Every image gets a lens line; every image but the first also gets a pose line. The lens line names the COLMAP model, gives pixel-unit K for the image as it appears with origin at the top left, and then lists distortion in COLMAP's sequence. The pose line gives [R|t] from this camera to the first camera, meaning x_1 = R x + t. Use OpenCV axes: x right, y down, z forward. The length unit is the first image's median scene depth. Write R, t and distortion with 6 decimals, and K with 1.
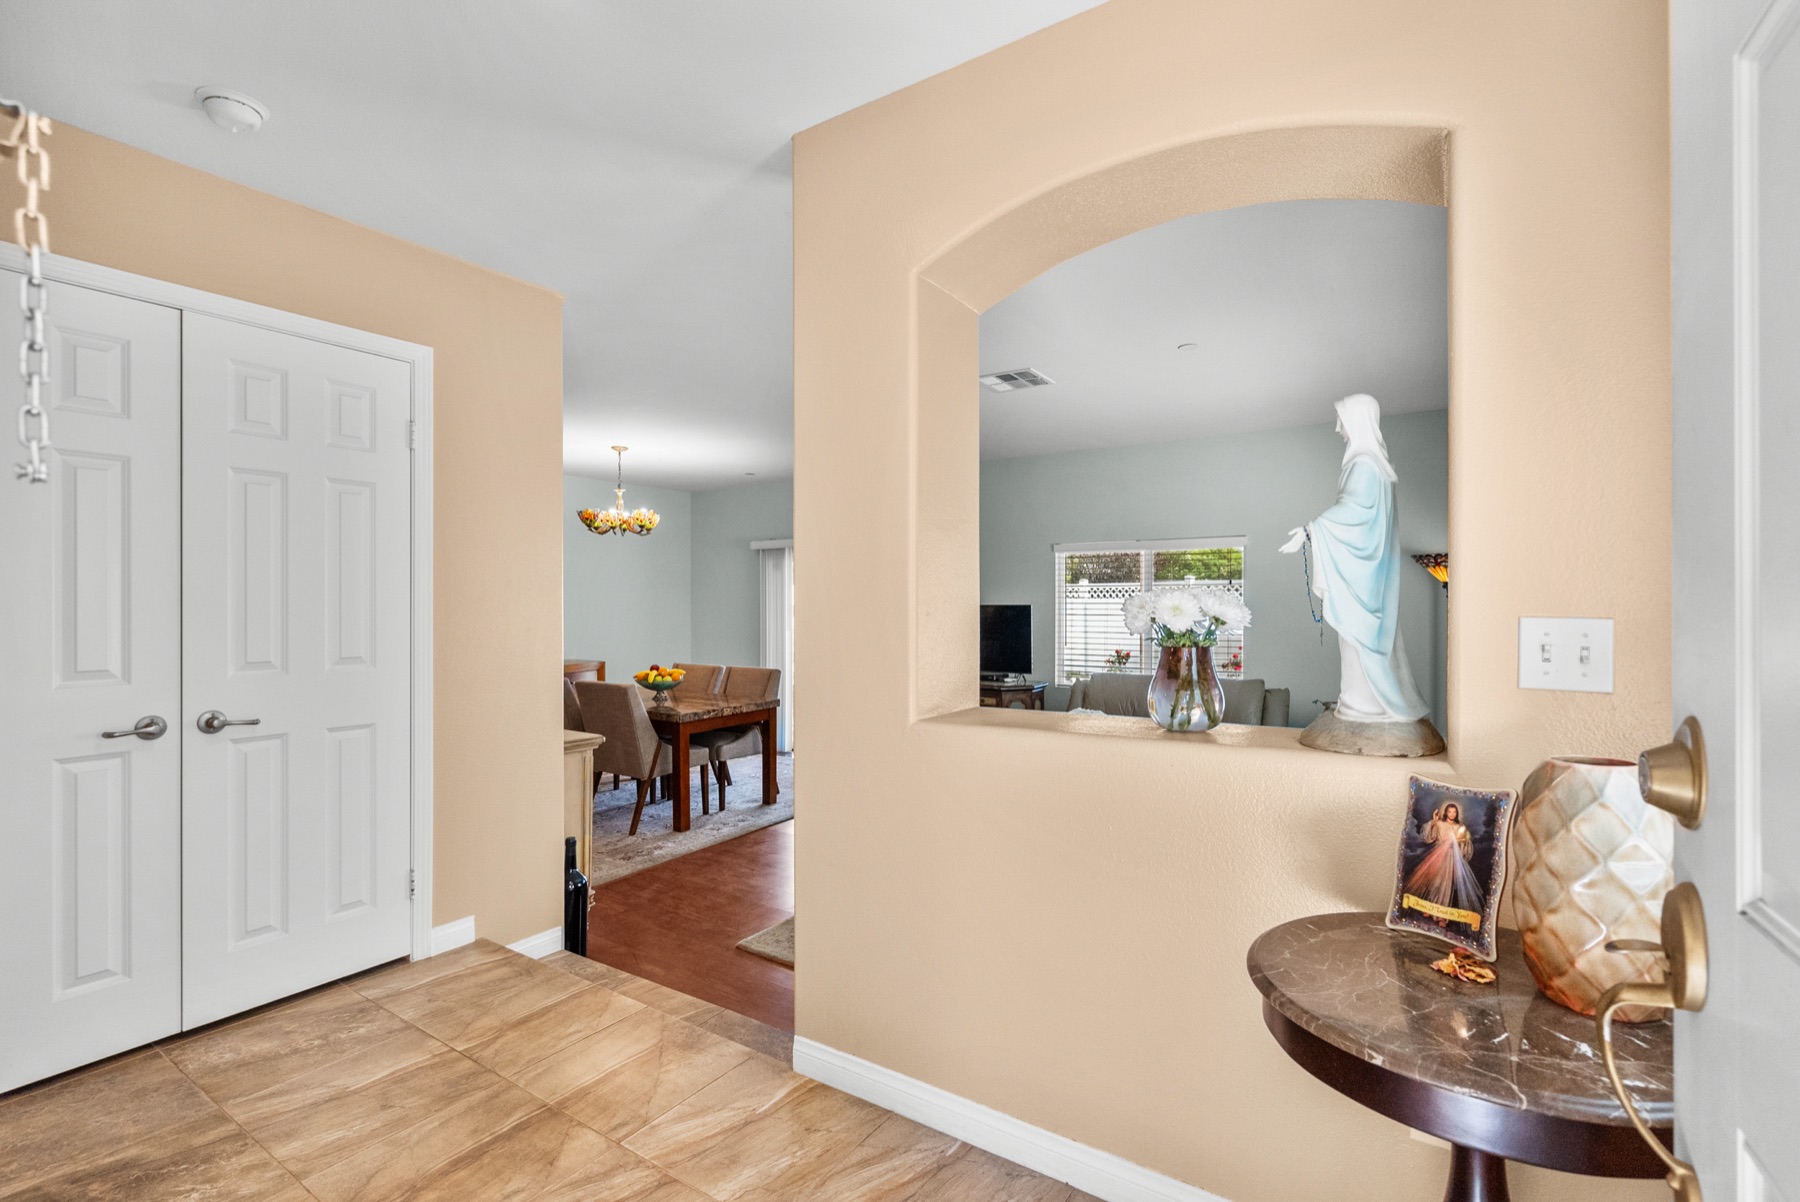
lens RADIAL K [[815.5, 0, 896.0], [0, 815.5, 604.2], [0, 0, 1]] dist [-0.002300, 0.000741]
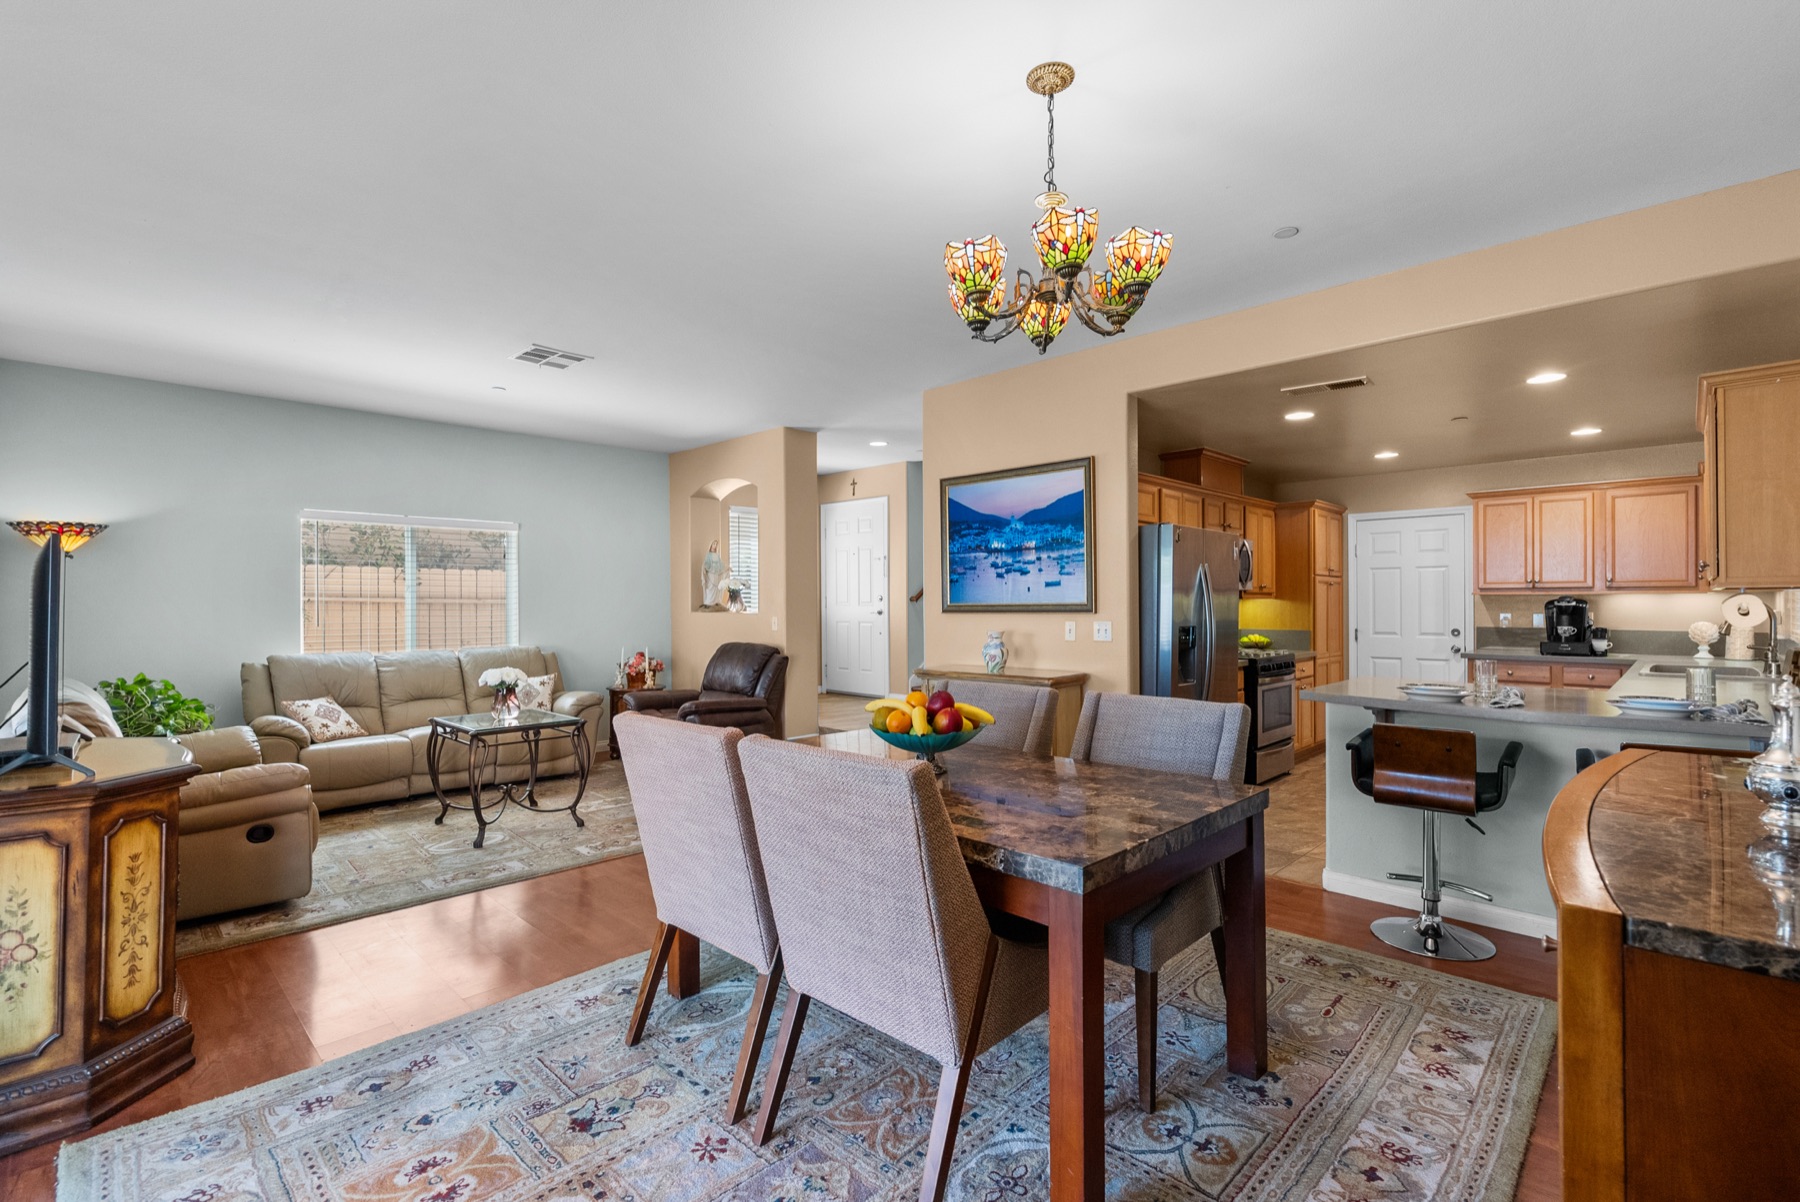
lens RADIAL K [[815.5, 0, 896.0], [0, 815.5, 604.2], [0, 0, 1]] dist [-0.002300, 0.000741]
pose [[-0.983154, 0.008249, 0.182593, -0.378613], [0.008387, 0.999965, -0.000016, 0.034936], [-0.182586, 0.001516, -0.983189, 1.521140]]
